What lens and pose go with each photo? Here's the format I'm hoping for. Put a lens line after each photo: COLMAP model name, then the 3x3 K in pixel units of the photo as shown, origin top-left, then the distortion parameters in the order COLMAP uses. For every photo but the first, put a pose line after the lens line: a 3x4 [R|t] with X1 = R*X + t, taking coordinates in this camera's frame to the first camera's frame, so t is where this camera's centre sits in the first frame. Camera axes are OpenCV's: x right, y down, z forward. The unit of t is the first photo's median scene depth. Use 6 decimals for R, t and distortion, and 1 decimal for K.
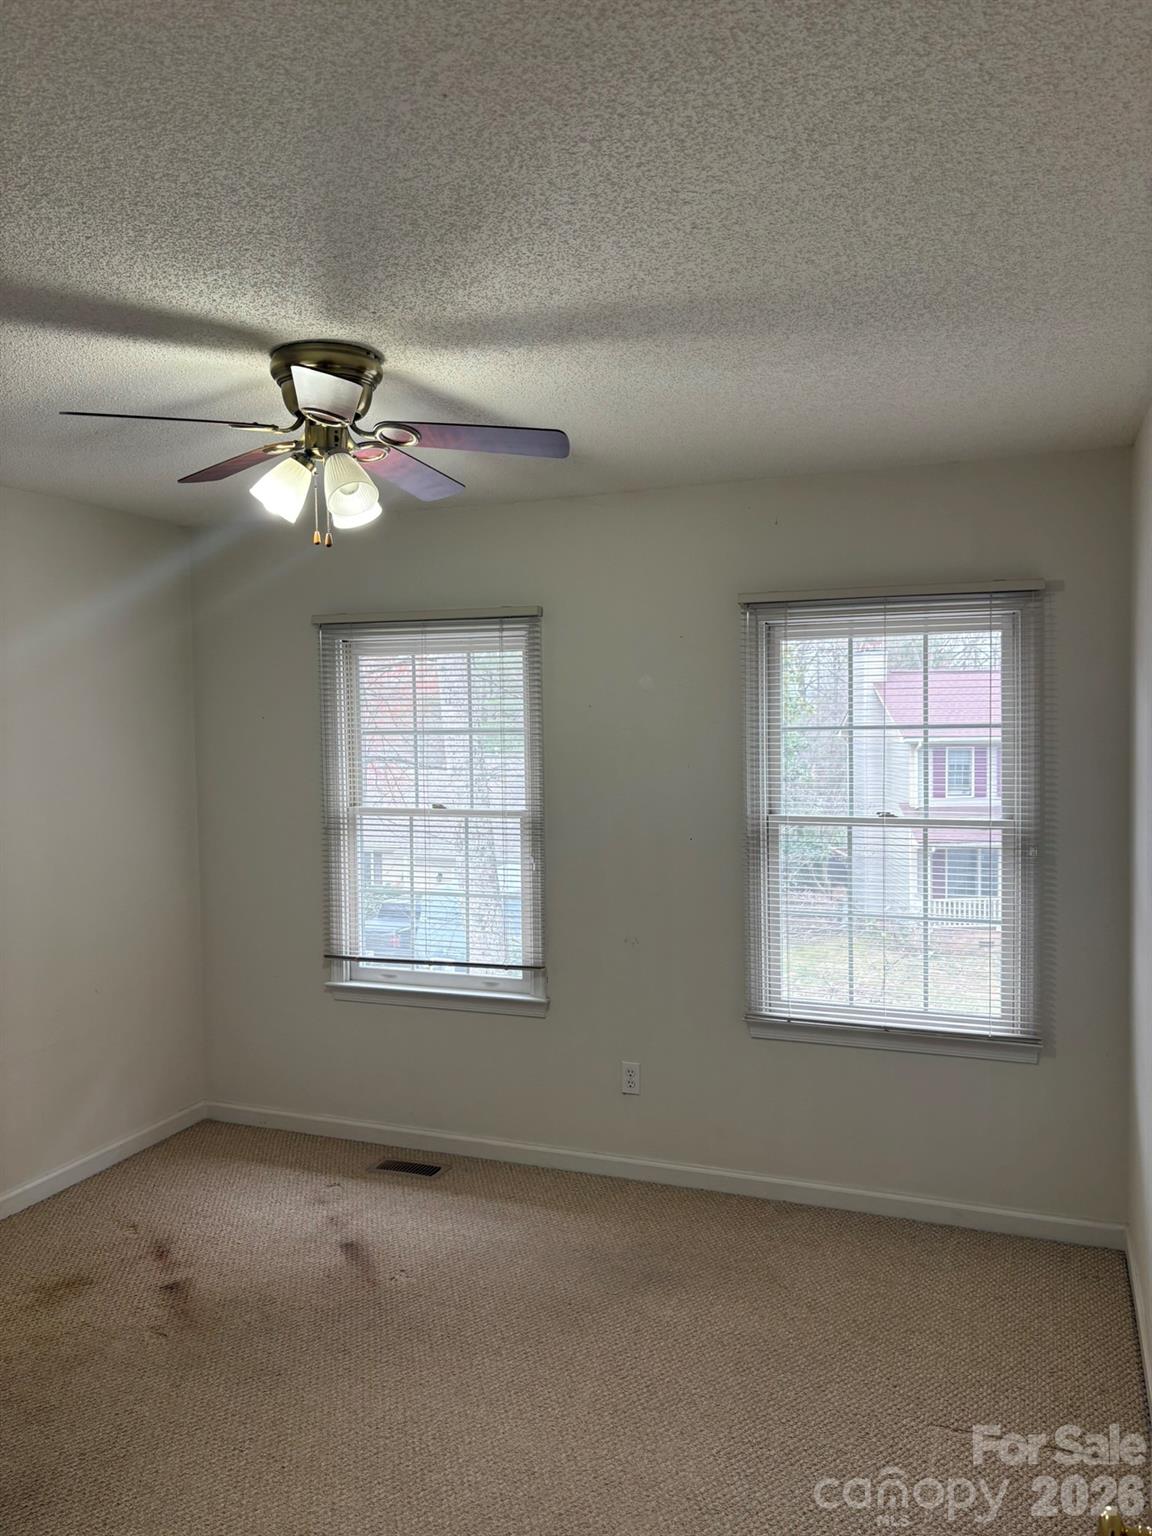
lens RADIAL K [[1164.6, 0, 566.1], [0, 1164.6, 760.5], [0, 0, 1]] dist [0.049589, -0.049689]
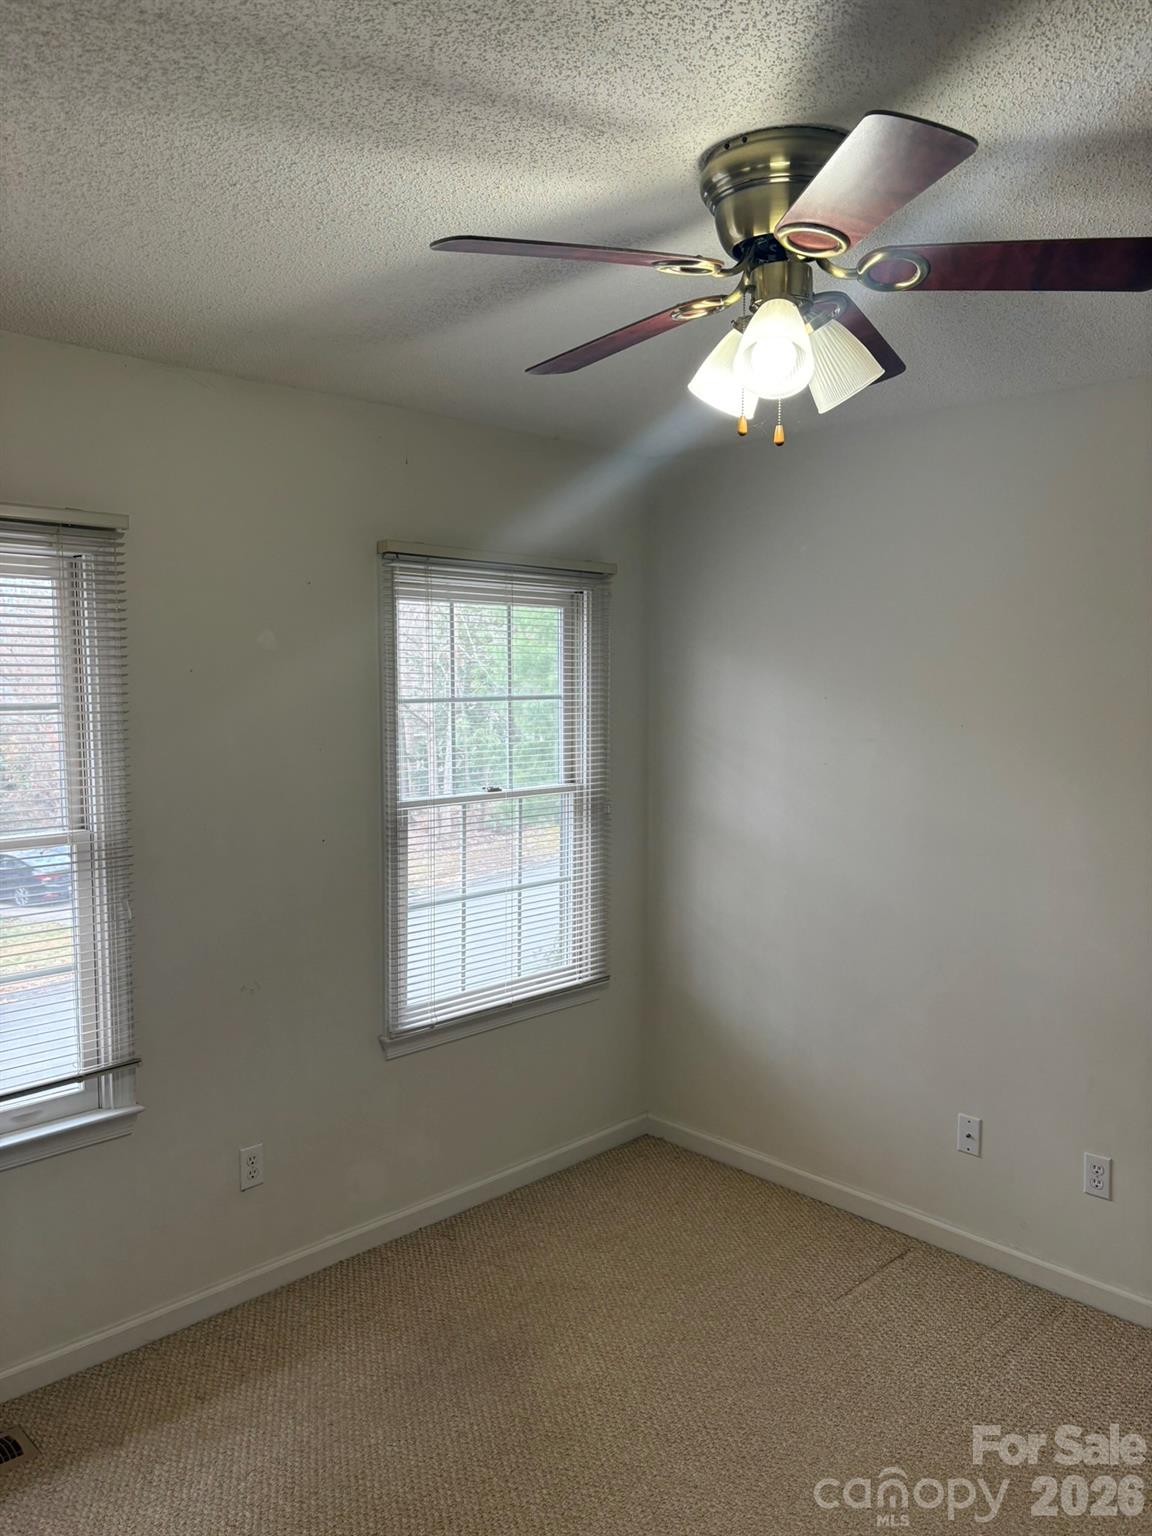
lens RADIAL K [[1164.6, 0, 563.8], [0, 1164.6, 777.4], [0, 0, 1]] dist [0.049589, -0.049689]
pose [[0.404721, -0.073929, 0.911447, -0.568318], [0.020843, 0.997213, 0.071630, -0.030915], [-0.914203, -0.009993, 0.405134, 0.542793]]
